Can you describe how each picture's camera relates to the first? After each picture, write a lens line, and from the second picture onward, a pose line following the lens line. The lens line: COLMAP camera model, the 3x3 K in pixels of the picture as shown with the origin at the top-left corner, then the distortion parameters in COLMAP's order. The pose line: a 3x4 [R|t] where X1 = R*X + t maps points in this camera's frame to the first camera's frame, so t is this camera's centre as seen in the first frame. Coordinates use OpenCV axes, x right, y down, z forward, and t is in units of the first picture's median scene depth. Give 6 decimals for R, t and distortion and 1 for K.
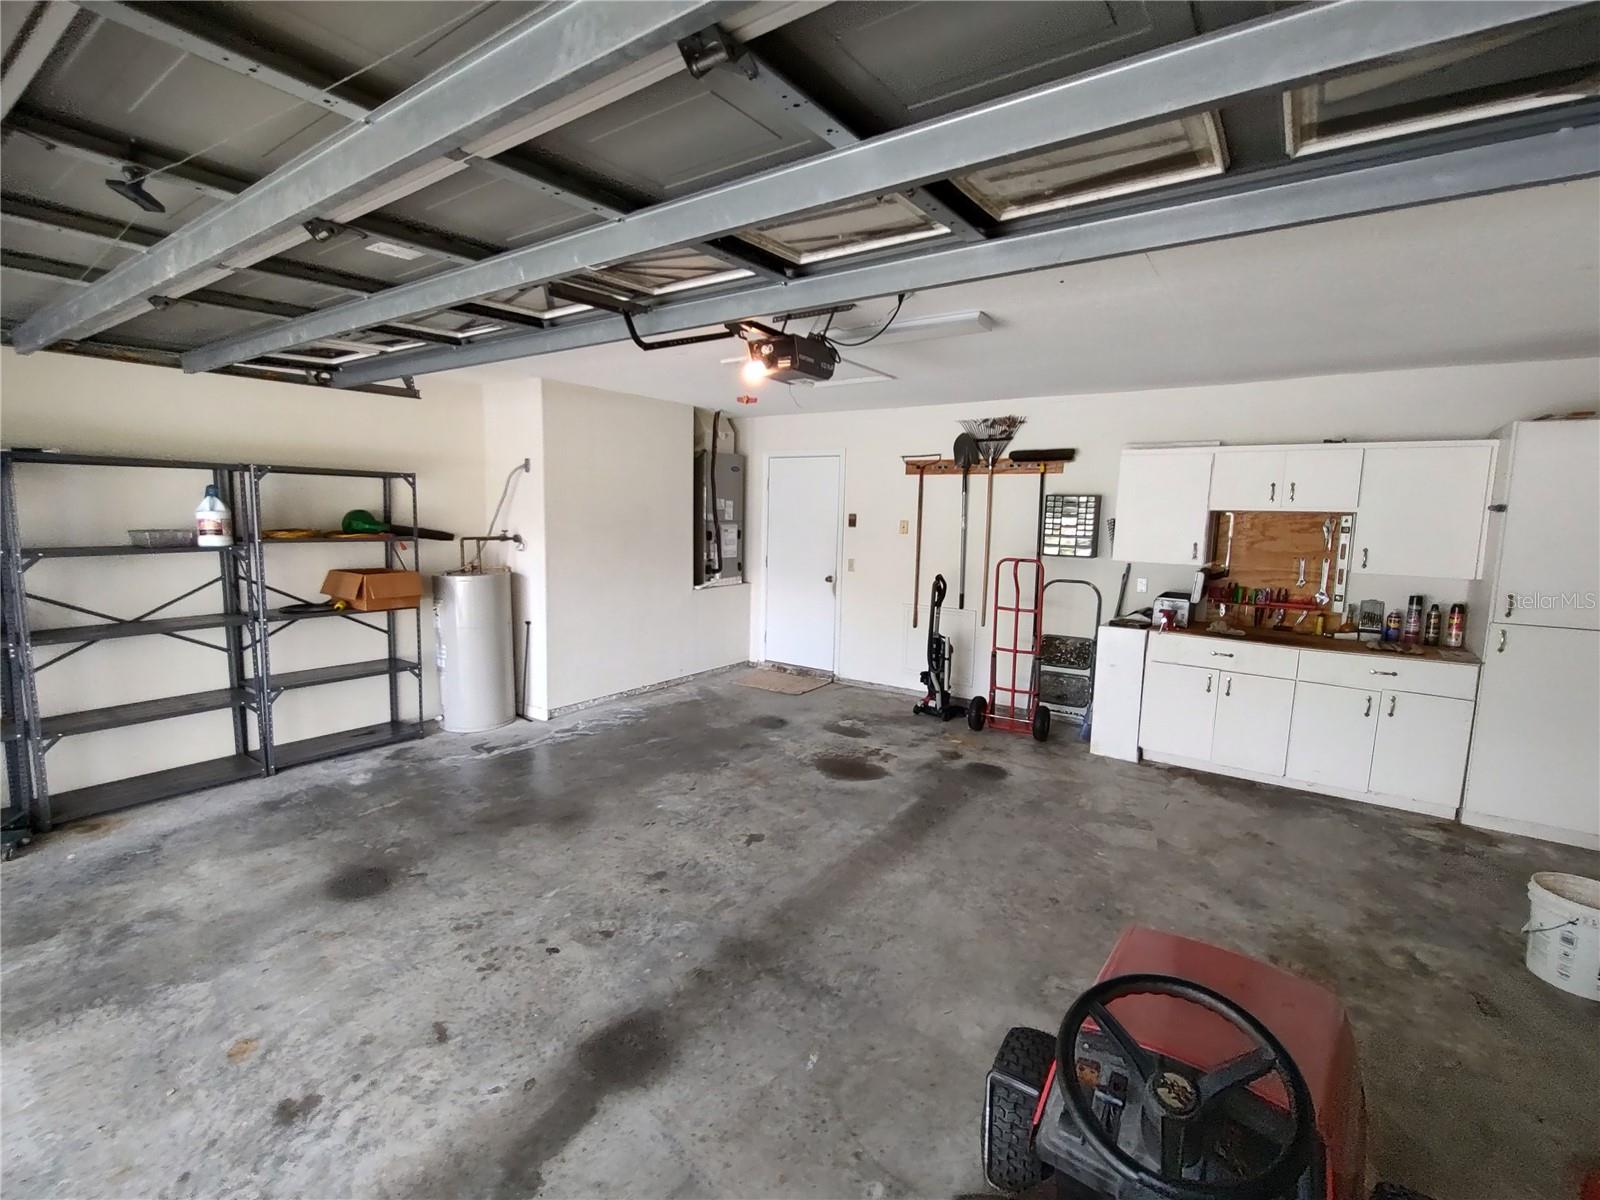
lens RADIAL K [[730.0, 0, 799.8], [0, 730.0, 598.5], [0, 0, 1]] dist [-0.002652, -0.000688]
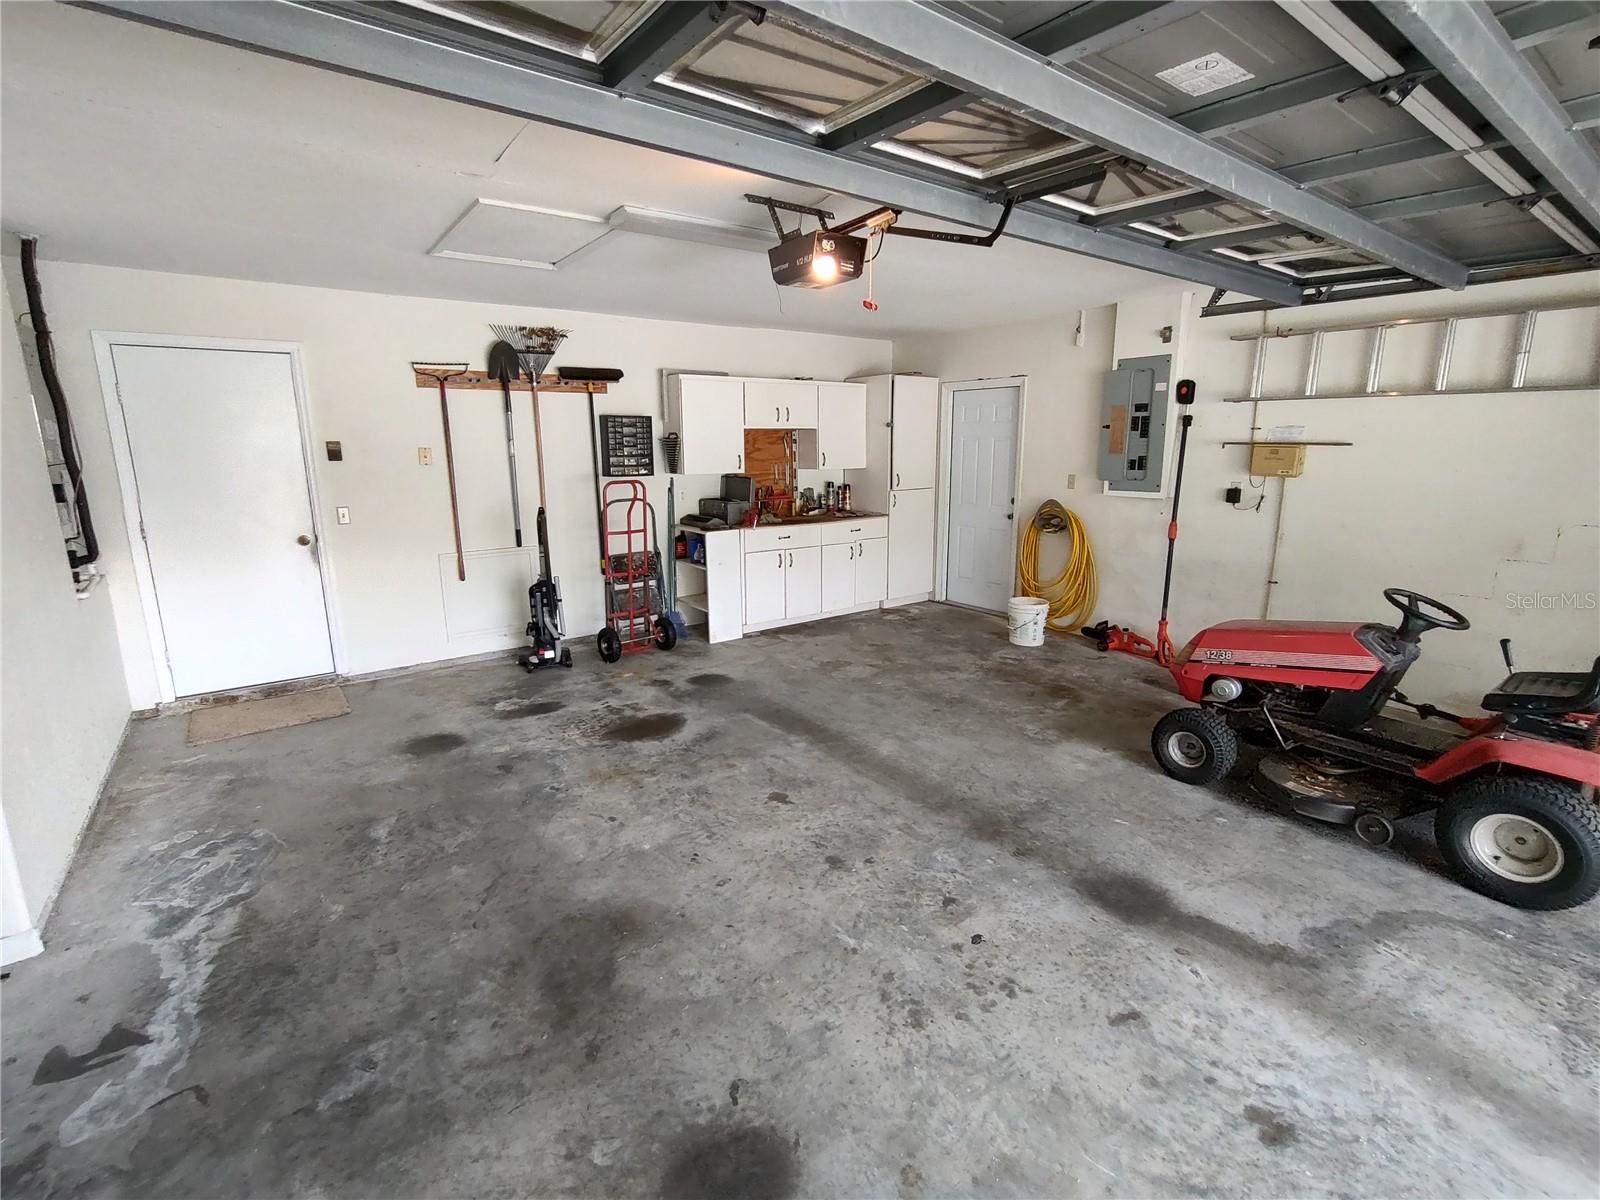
lens RADIAL K [[730.0, 0, 799.0], [0, 730.0, 595.4], [0, 0, 1]] dist [-0.002652, -0.000688]
pose [[0.310491, -0.219720, 0.924834, -0.658915], [0.128317, 0.973702, 0.188251, -0.066760], [-0.941876, 0.060222, 0.330520, 0.517571]]
